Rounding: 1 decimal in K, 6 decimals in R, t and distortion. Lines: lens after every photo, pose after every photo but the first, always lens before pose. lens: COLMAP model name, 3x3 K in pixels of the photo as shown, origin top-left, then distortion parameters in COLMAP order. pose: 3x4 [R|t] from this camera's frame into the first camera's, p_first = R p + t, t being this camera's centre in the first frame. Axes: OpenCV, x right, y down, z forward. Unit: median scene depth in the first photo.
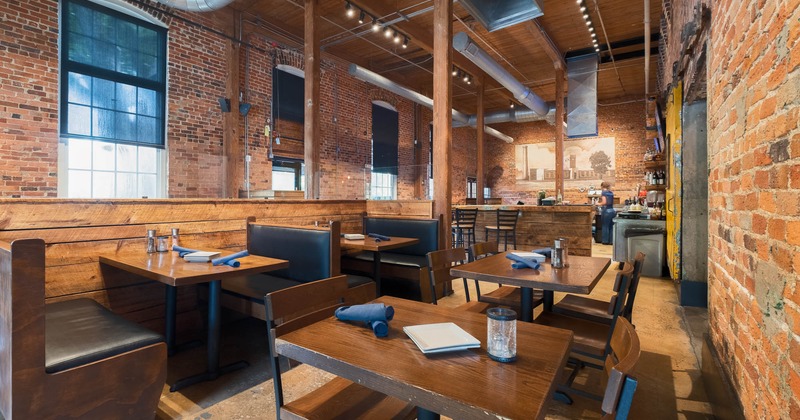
lens RADIAL K [[358.5, 0, 400.0], [0, 358.5, 210.0], [0, 0, 1]] dist [-0.000079, 0.000013]
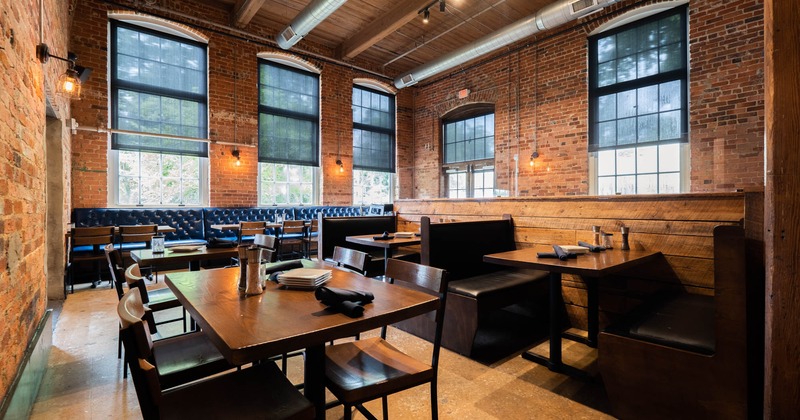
lens RADIAL K [[358.5, 0, 400.0], [0, 358.5, 210.0], [0, 0, 1]] dist [-0.000079, 0.000013]
pose [[-0.246002, 0.007679, -0.969239, 0.479593], [-0.023252, 0.999634, 0.013821, -0.001232], [0.968990, 0.025936, -0.245734, 0.719226]]
